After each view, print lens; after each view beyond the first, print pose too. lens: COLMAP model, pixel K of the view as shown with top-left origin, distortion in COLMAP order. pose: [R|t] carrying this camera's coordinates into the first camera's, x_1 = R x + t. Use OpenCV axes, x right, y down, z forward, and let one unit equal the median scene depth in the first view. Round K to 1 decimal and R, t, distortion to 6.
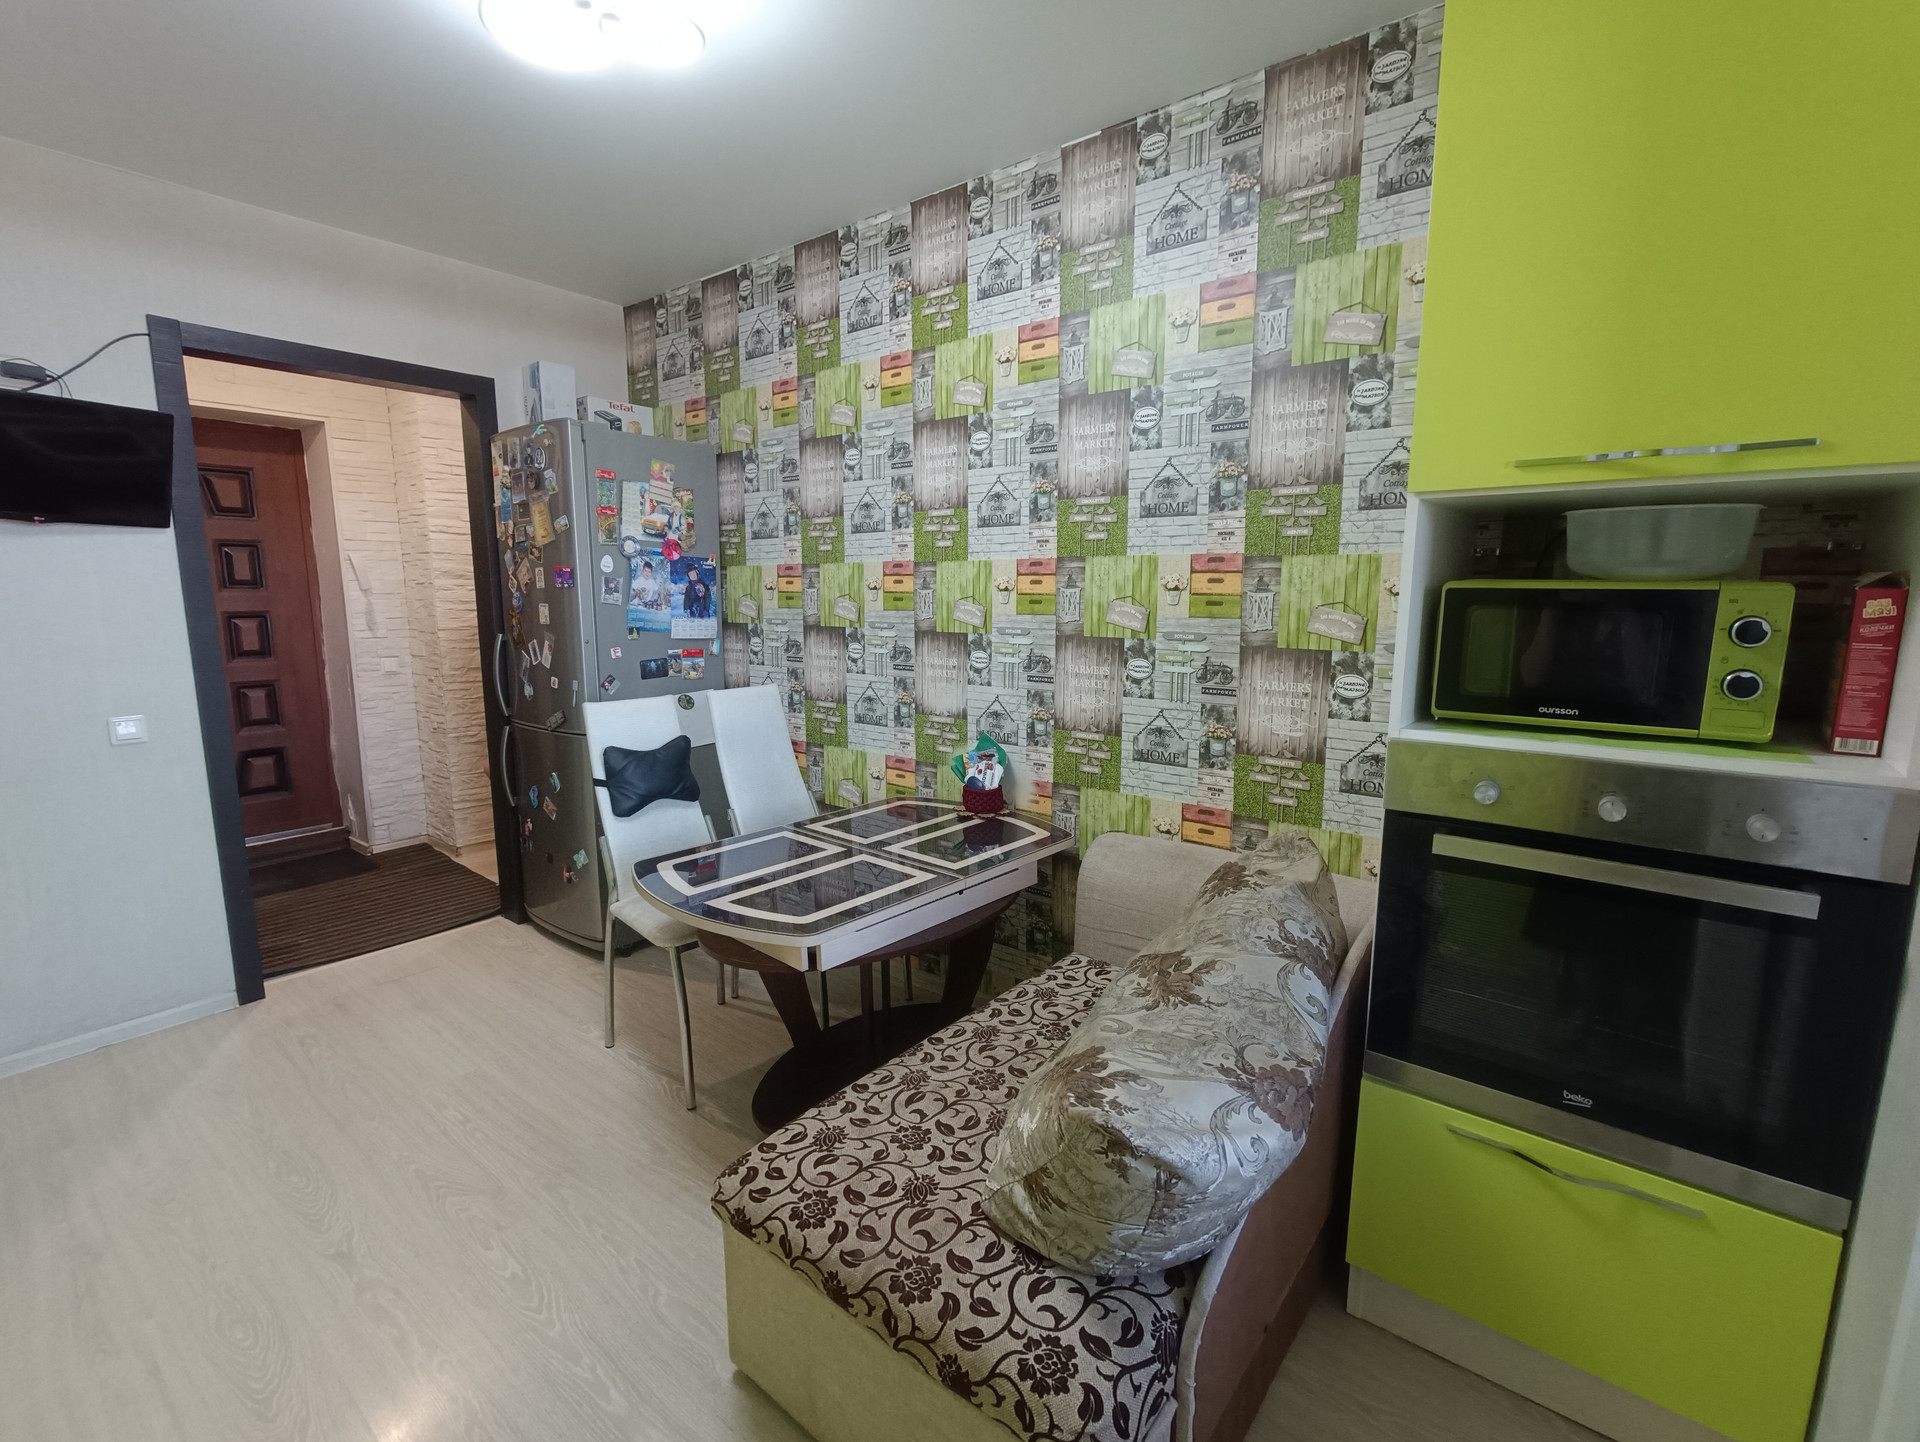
lens RADIAL K [[866.1, 0, 960.0], [0, 866.1, 721.0], [0, 0, 1]] dist [-0.023841, 0.009552]
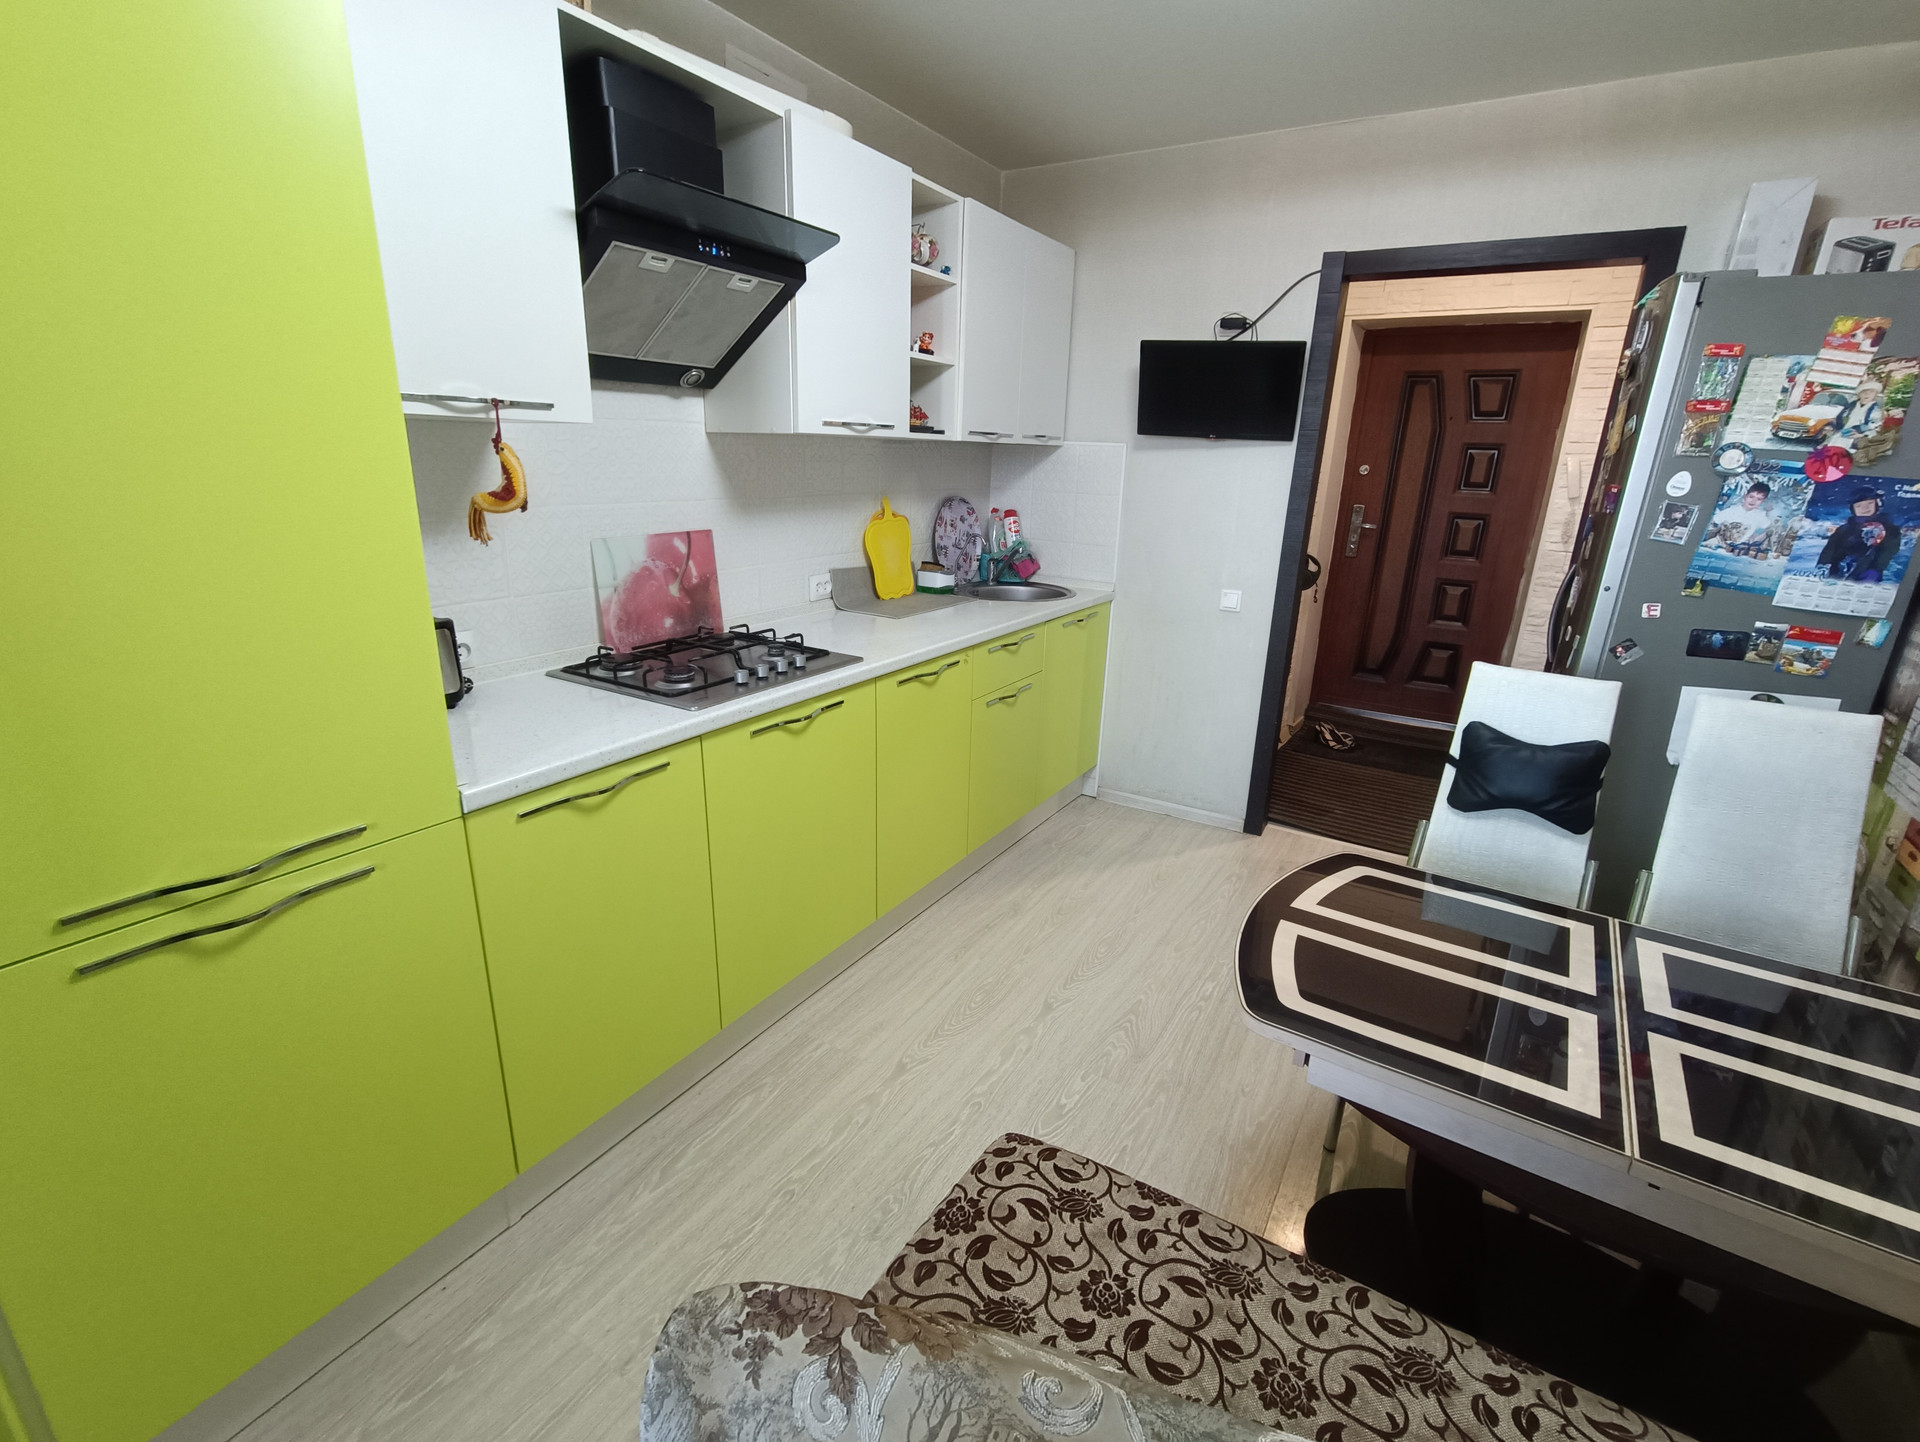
lens RADIAL K [[866.1, 0, 960.0], [0, 866.1, 721.0], [0, 0, 1]] dist [-0.023841, 0.009552]
pose [[0.116696, 0.297670, -0.947510, 0.285178], [-0.179330, 0.944662, 0.274689, -0.101254], [0.976843, 0.137862, 0.163619, 0.396917]]
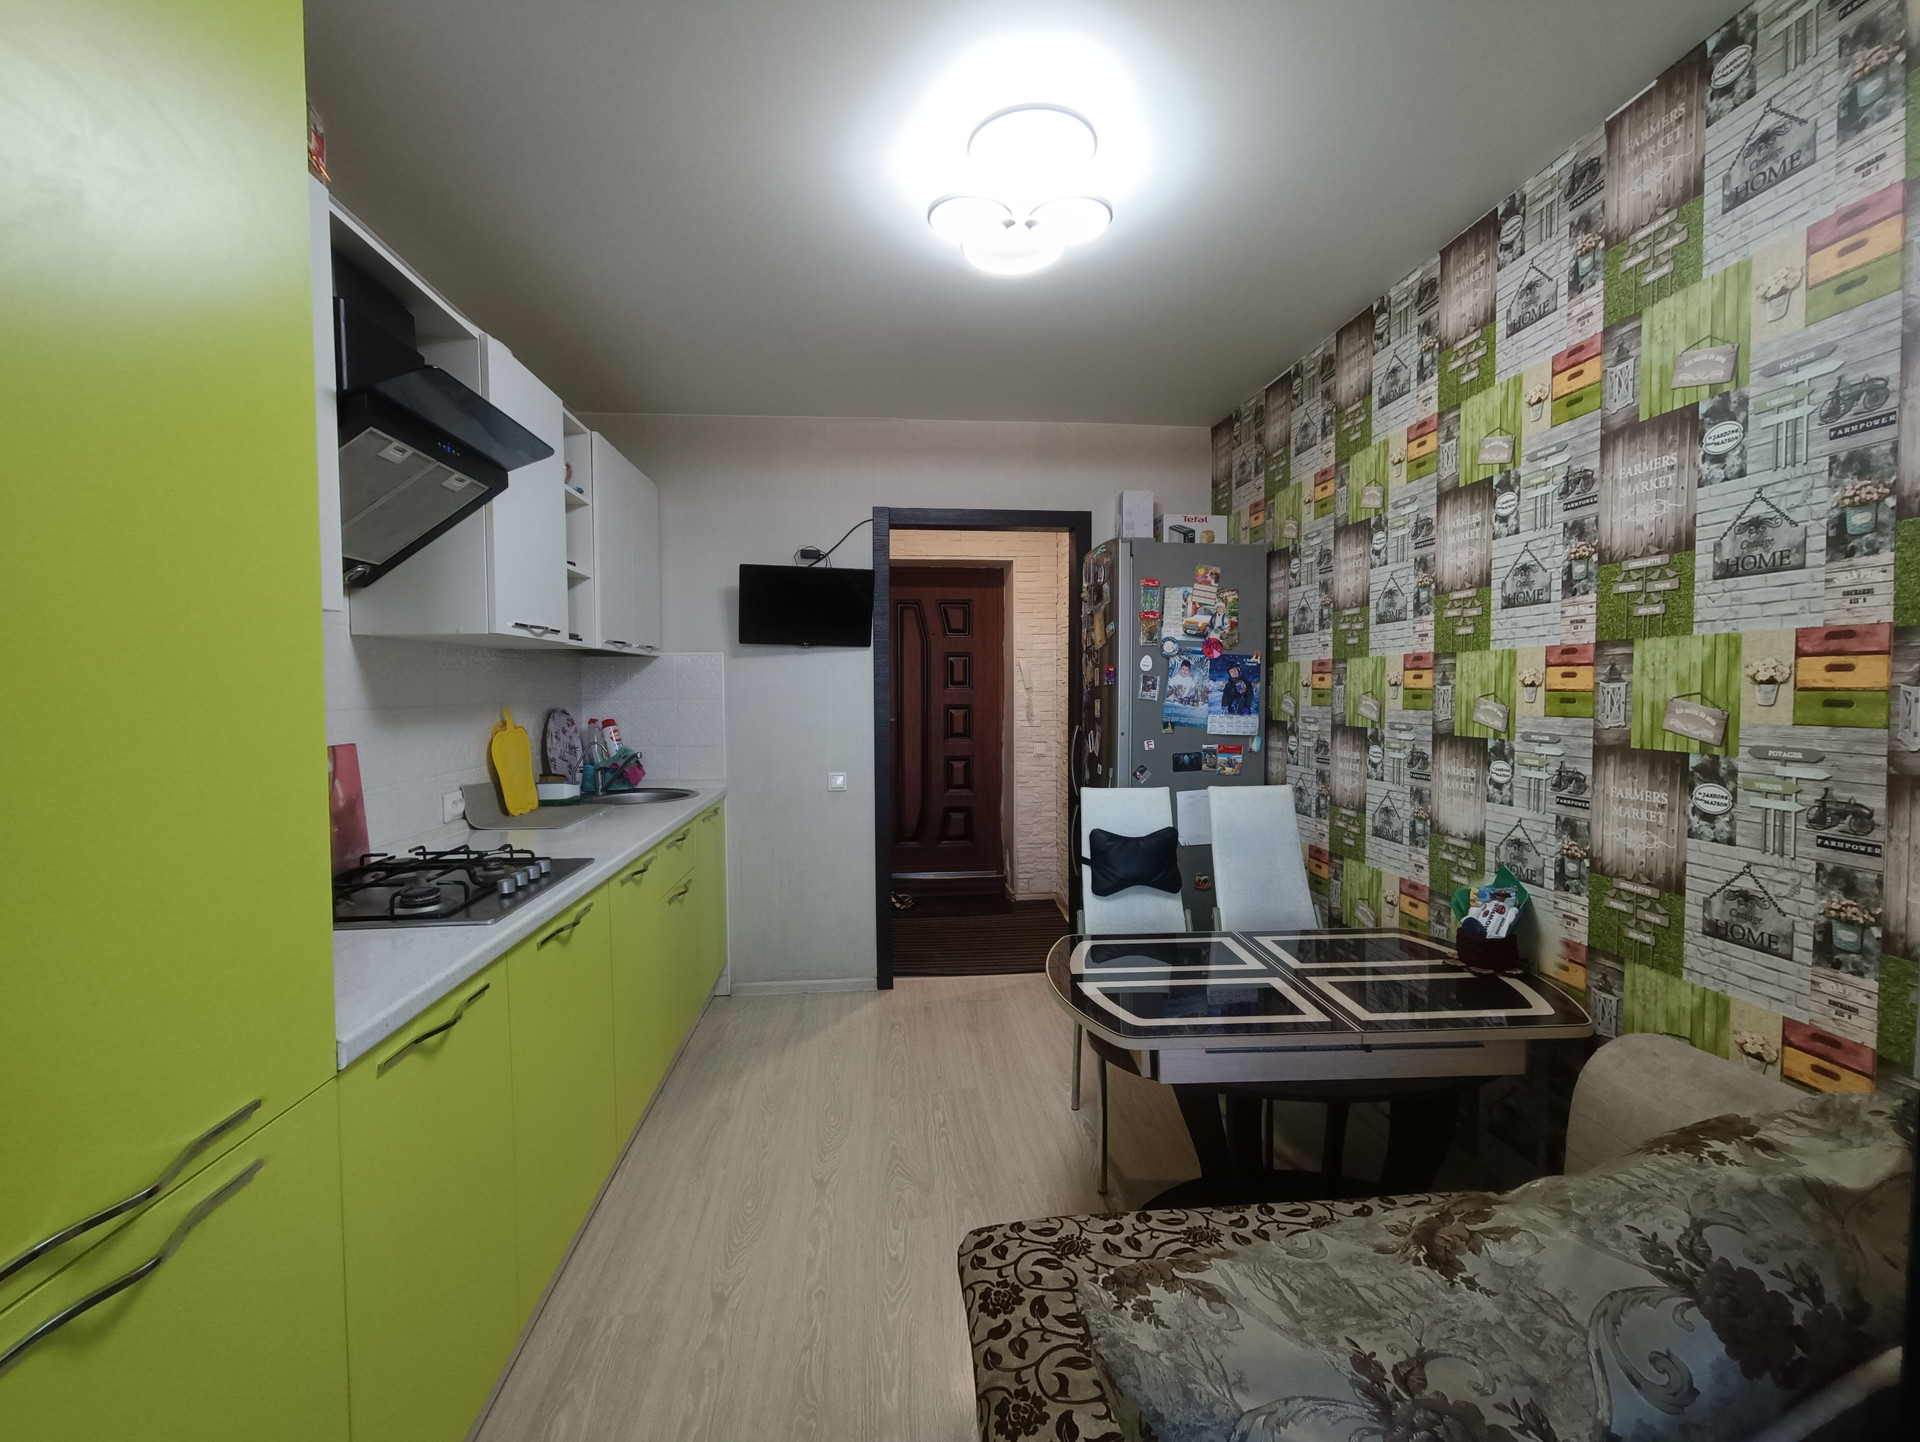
lens RADIAL K [[866.1, 0, 960.0], [0, 866.1, 721.0], [0, 0, 1]] dist [-0.023841, 0.009552]
pose [[0.691730, 0.022339, -0.721810, 0.257906], [-0.102525, 0.992435, -0.067538, -0.013930], [0.714841, 0.120722, 0.688788, 0.101227]]
